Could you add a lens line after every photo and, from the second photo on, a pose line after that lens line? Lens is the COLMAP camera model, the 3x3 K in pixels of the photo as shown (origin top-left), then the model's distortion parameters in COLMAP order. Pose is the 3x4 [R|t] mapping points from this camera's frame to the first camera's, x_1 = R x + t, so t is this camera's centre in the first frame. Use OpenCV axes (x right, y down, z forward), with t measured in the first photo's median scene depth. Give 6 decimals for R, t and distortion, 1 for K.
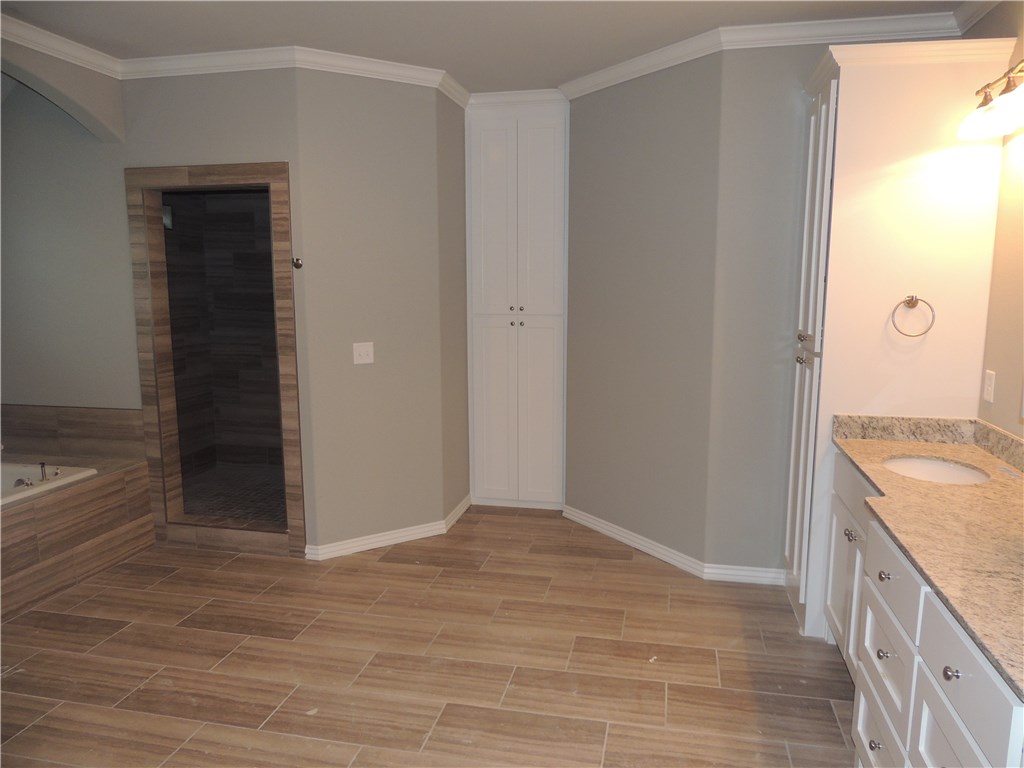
lens RADIAL K [[731.9, 0, 516.4], [0, 731.9, 386.7], [0, 0, 1]] dist [-0.025848, 0.006359]
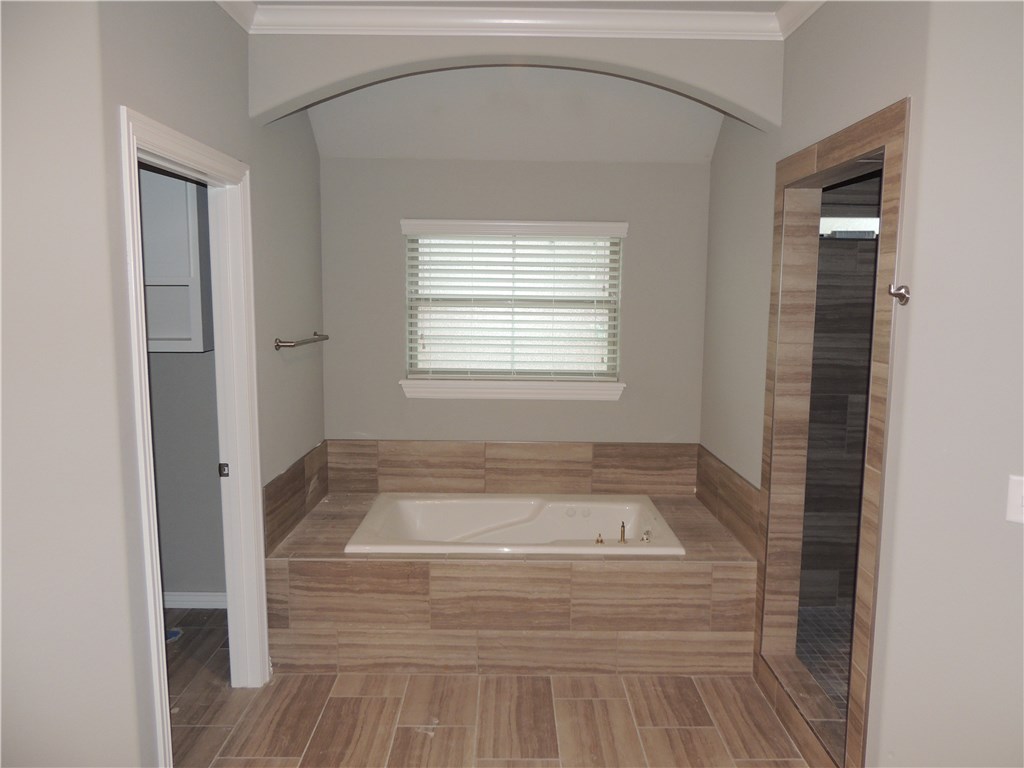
lens RADIAL K [[731.9, 0, 516.4], [0, 731.9, 386.7], [0, 0, 1]] dist [-0.025848, 0.006359]
pose [[0.222689, 0.125531, -0.966774, 0.137221], [-0.156819, 0.983374, 0.091564, -0.110421], [0.962194, 0.131218, 0.238672, 0.627301]]
